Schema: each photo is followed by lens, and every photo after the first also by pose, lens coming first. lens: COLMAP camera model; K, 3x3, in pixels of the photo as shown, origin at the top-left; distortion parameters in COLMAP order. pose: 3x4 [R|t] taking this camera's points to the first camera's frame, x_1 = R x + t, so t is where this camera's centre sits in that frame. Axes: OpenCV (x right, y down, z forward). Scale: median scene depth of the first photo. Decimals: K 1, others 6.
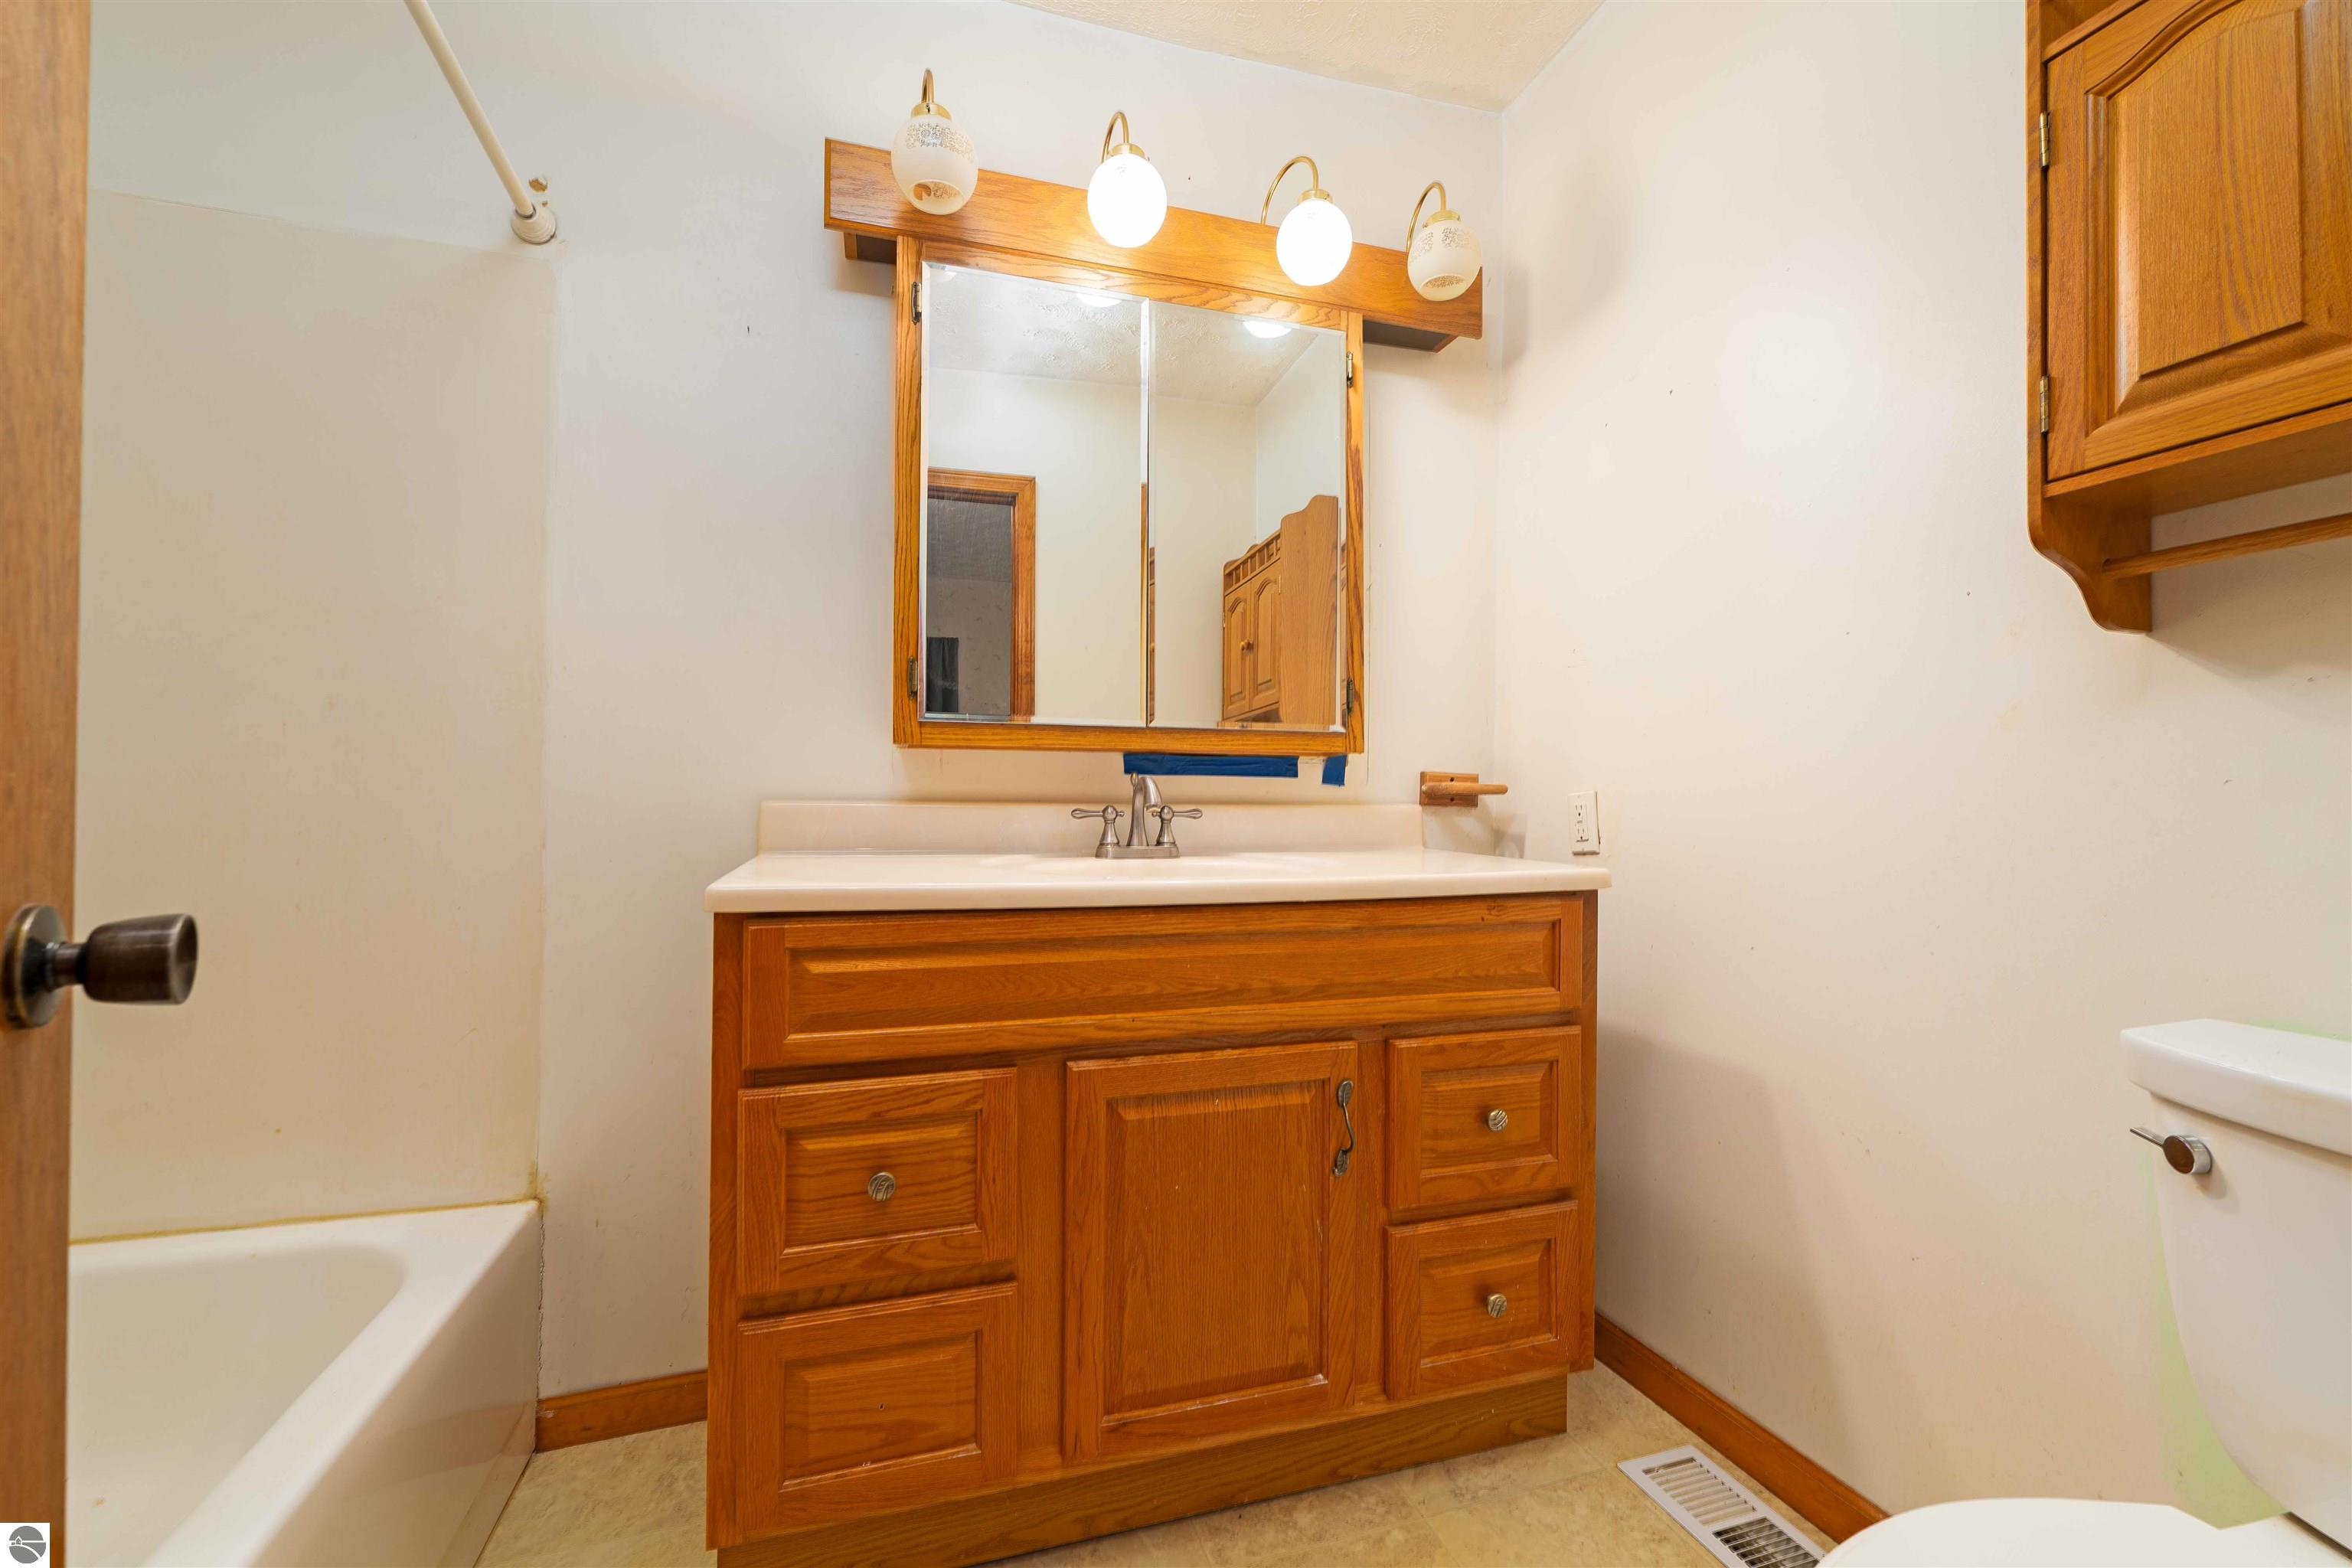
lens RADIAL K [[966.5, 0, 1185.3], [0, 966.5, 788.0], [0, 0, 1]] dist [0.000531, 0.000054]
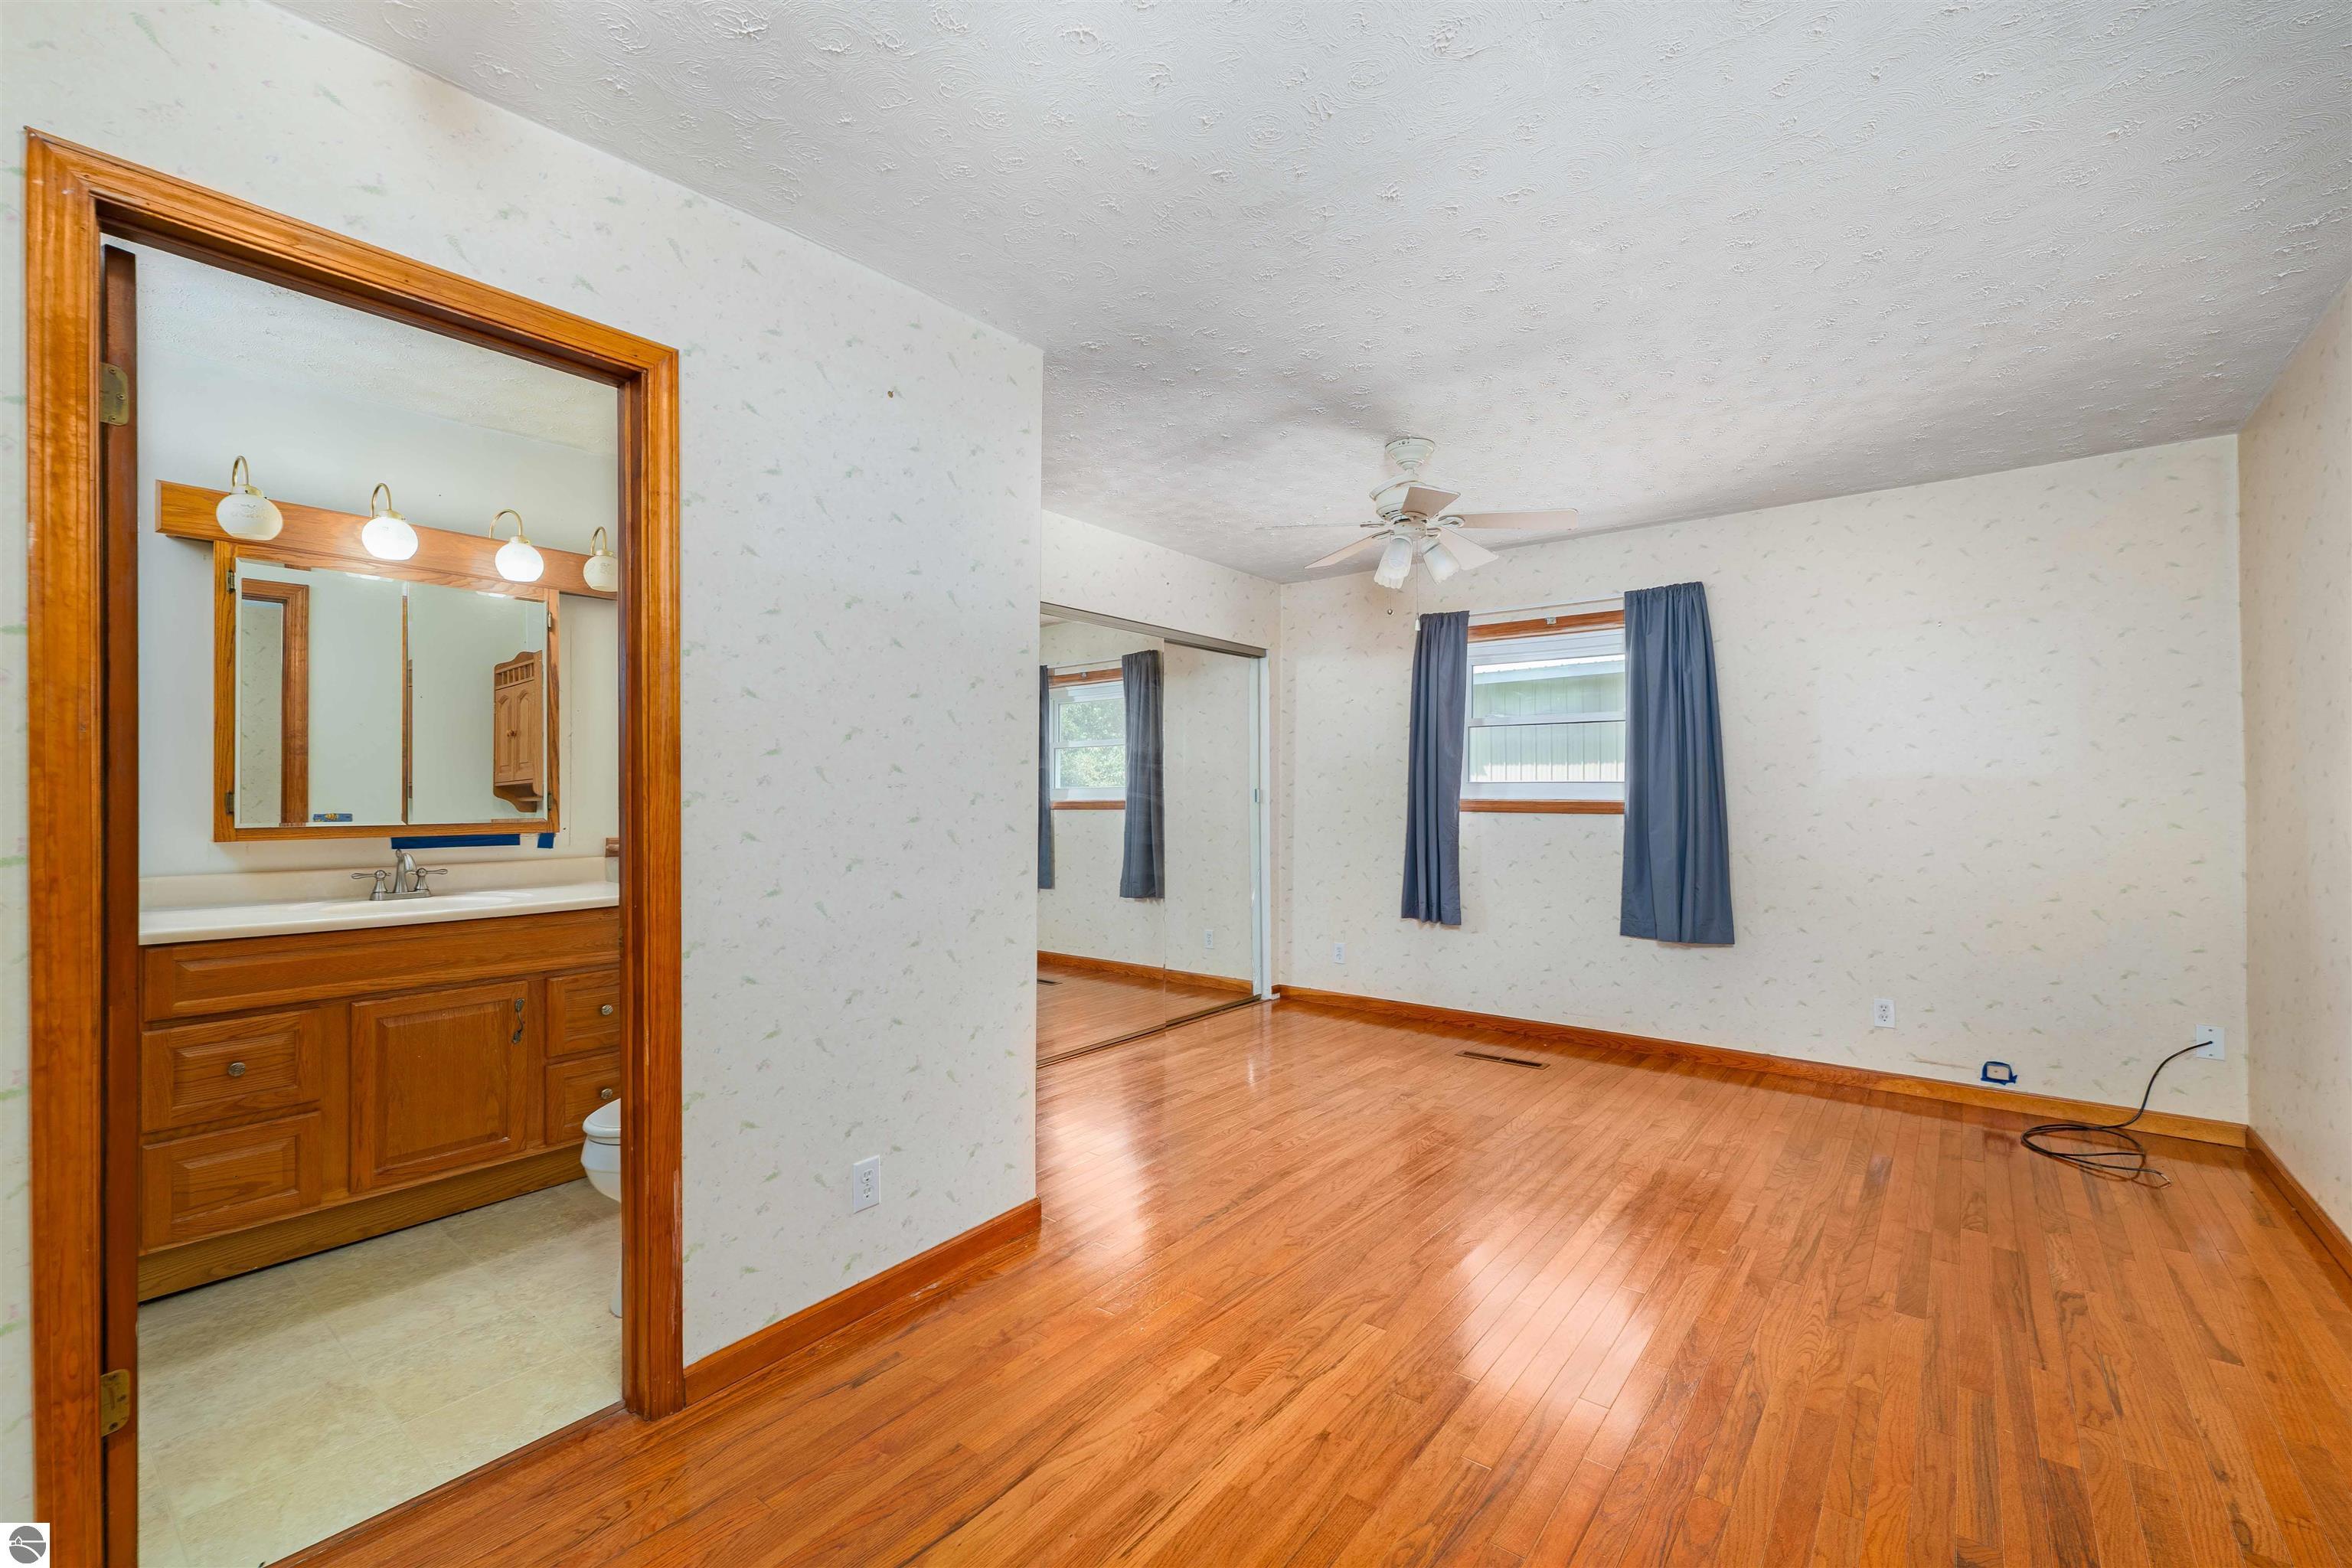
lens RADIAL K [[966.5, 0, 1173.6], [0, 966.5, 793.0], [0, 0, 1]] dist [0.000531, 0.000054]
pose [[0.825524, -0.002864, 0.564360, 0.150870], [-0.001397, 0.999974, 0.007117, -0.170352], [-0.564365, -0.006664, 0.825498, -1.568596]]
